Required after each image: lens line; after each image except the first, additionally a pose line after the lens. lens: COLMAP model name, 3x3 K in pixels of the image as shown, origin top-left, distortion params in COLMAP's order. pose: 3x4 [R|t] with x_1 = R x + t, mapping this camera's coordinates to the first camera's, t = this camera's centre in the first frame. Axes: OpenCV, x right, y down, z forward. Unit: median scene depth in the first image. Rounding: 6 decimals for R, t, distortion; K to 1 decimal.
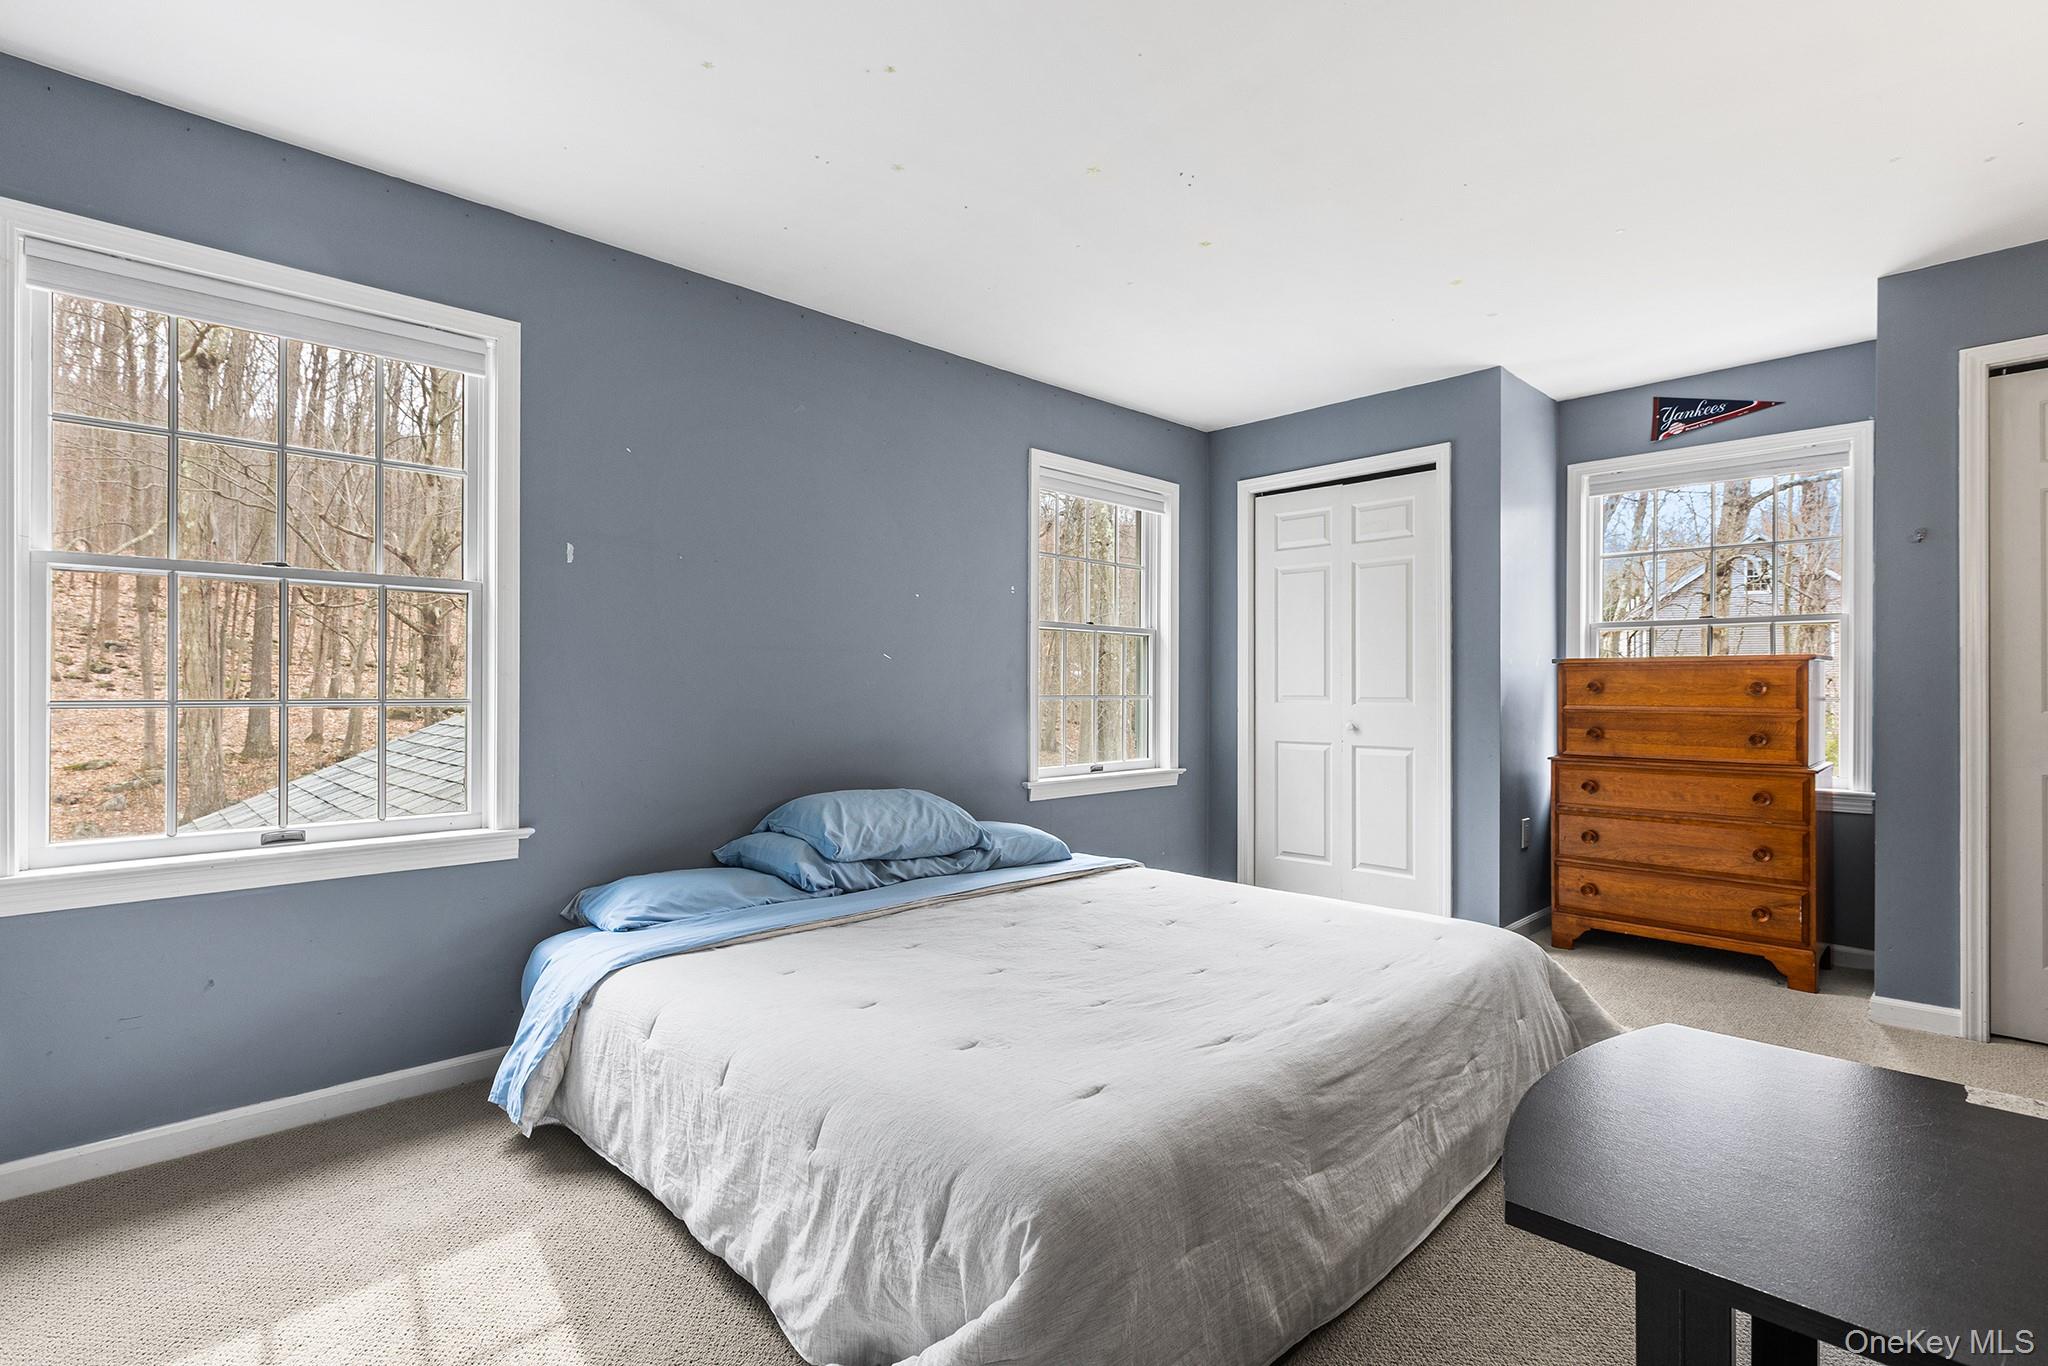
lens RADIAL K [[940.2, 0, 1015.3], [0, 940.2, 683.4], [0, 0, 1]] dist [-0.000114, -0.000284]
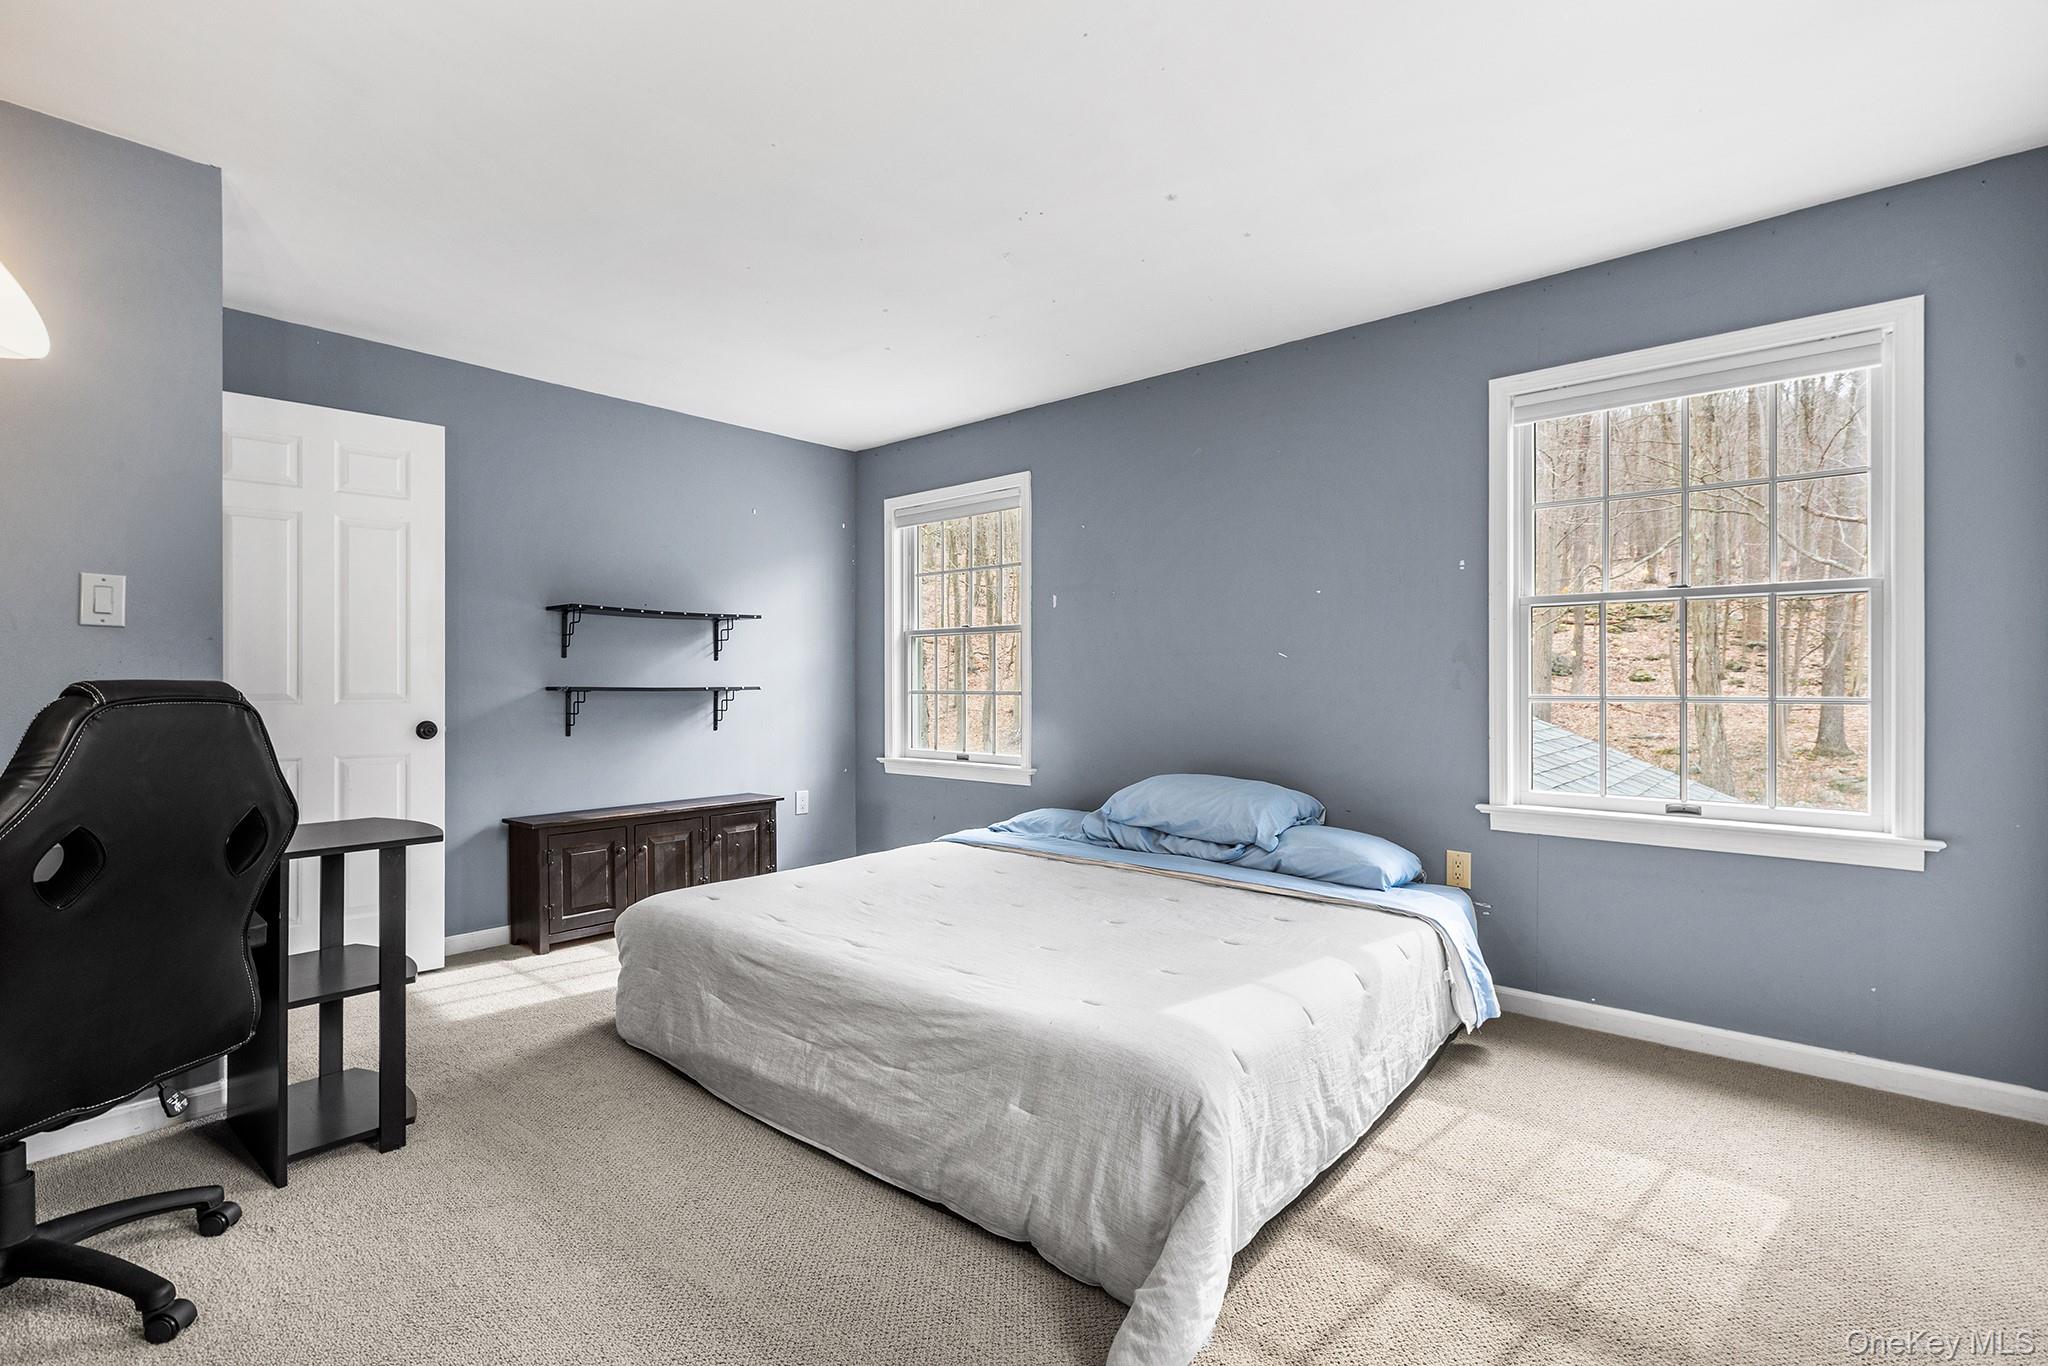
lens RADIAL K [[940.2, 0, 1019.1], [0, 940.2, 672.9], [0, 0, 1]] dist [-0.000114, -0.000284]
pose [[0.102849, -0.012682, -0.994616, 1.016486], [0.005129, 0.999912, -0.012219, 0.002810], [0.994684, -0.003845, 0.102905, 0.707336]]
